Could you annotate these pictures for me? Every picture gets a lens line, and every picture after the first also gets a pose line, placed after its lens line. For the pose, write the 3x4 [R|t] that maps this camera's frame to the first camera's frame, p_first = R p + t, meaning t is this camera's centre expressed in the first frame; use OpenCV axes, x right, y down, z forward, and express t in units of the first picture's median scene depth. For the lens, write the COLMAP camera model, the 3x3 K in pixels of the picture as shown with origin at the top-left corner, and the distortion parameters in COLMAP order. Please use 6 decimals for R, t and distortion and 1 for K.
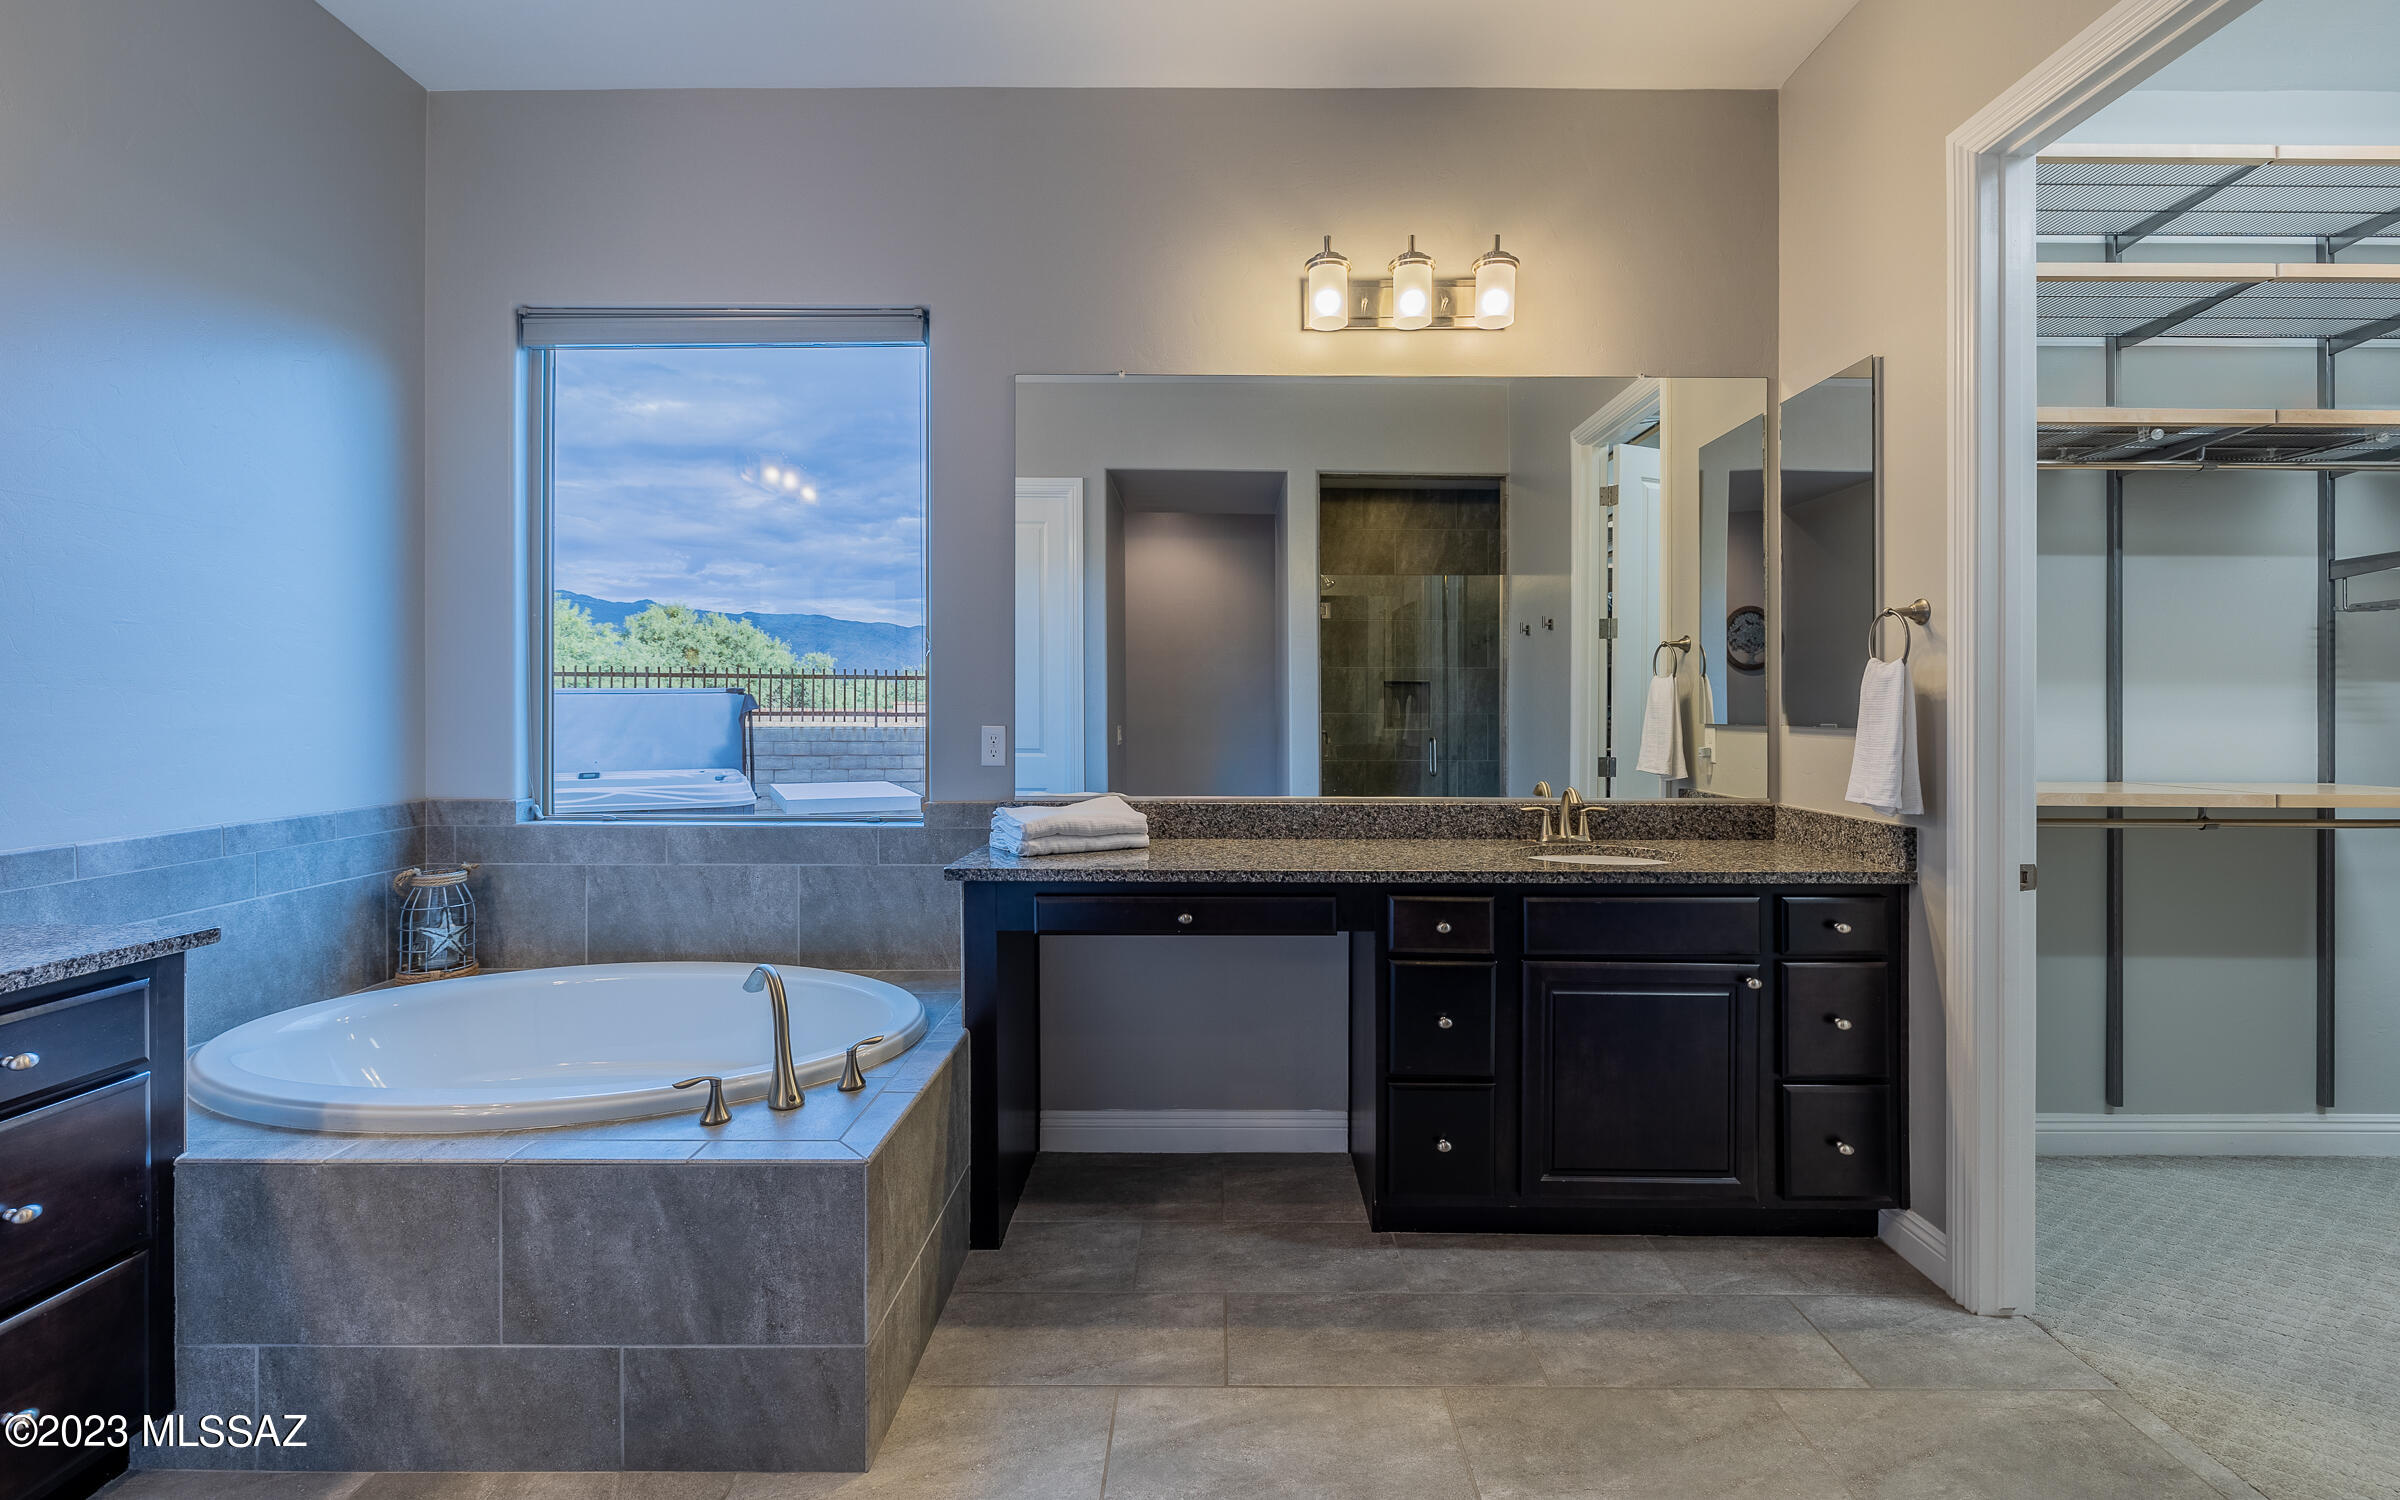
lens RADIAL K [[1023.7, 0, 1227.4], [0, 1023.7, 700.4], [0, 0, 1]] dist [-0.002512, 0.000165]
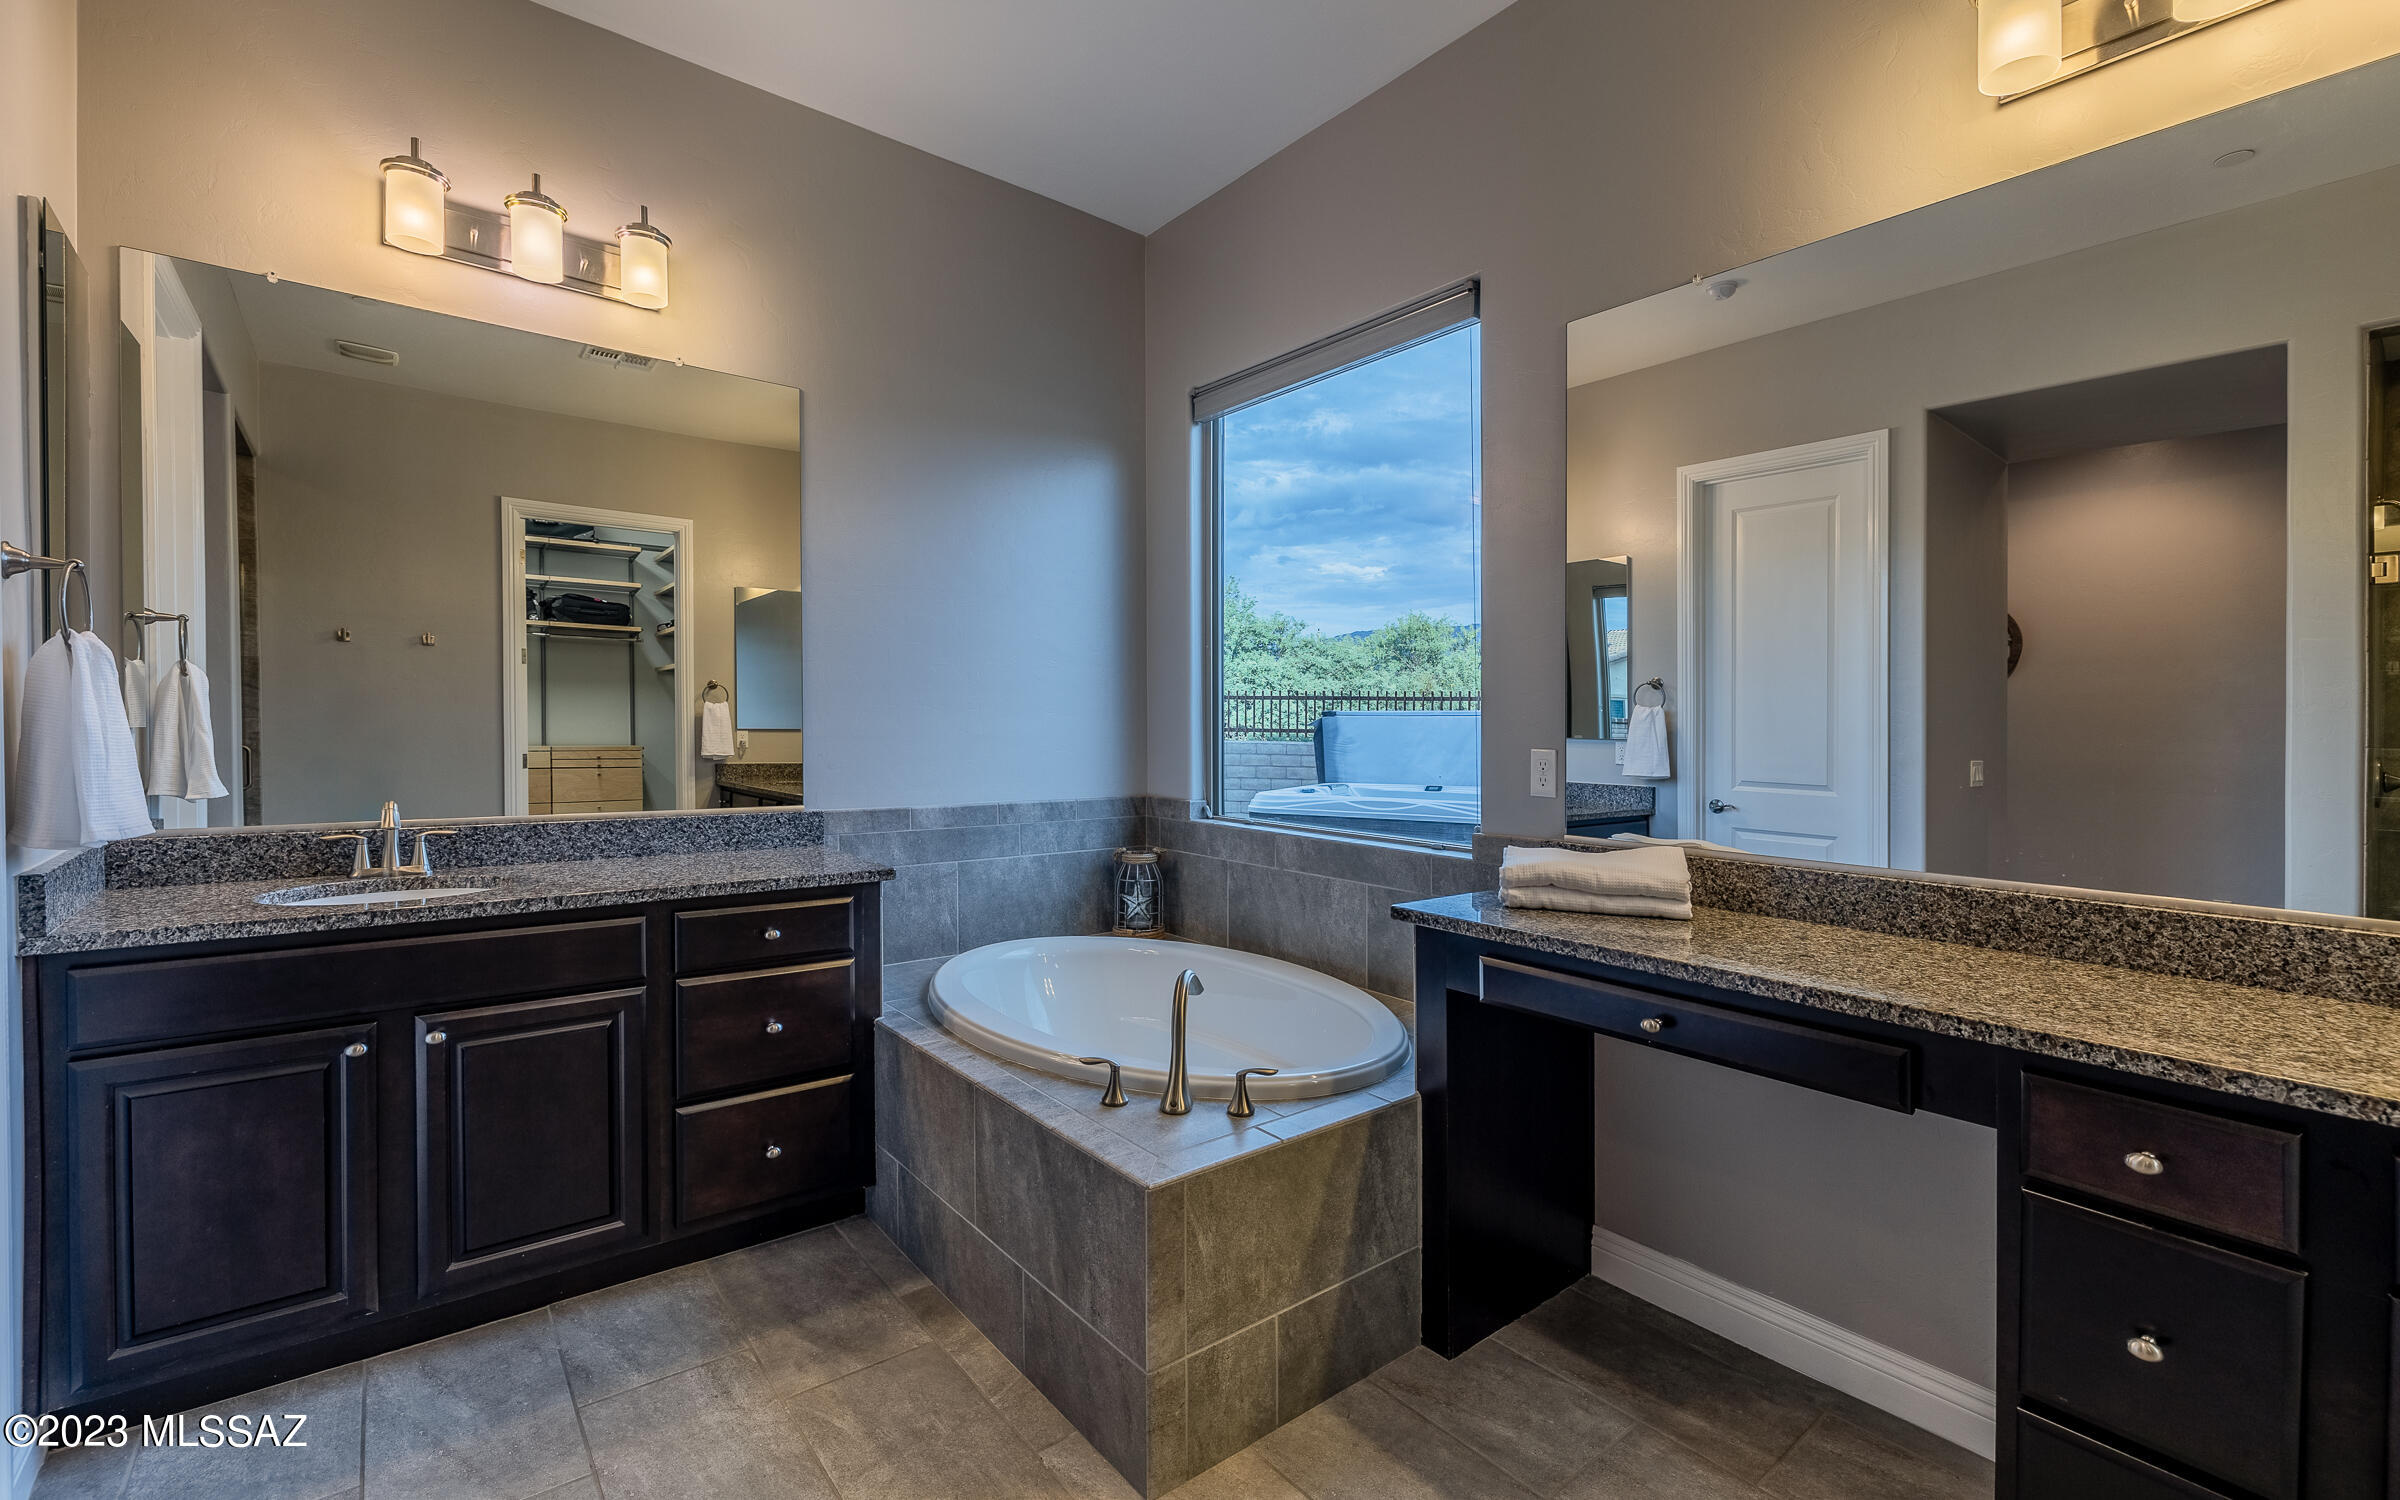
lens RADIAL K [[1023.7, 0, 1196.5], [0, 1023.7, 734.2], [0, 0, 1]] dist [-0.002512, 0.000165]
pose [[0.620585, 0.014000, -0.784015, 0.292093], [-0.007689, 0.999901, 0.011768, 0.005370], [0.784102, -0.001275, 0.620631, 0.290158]]
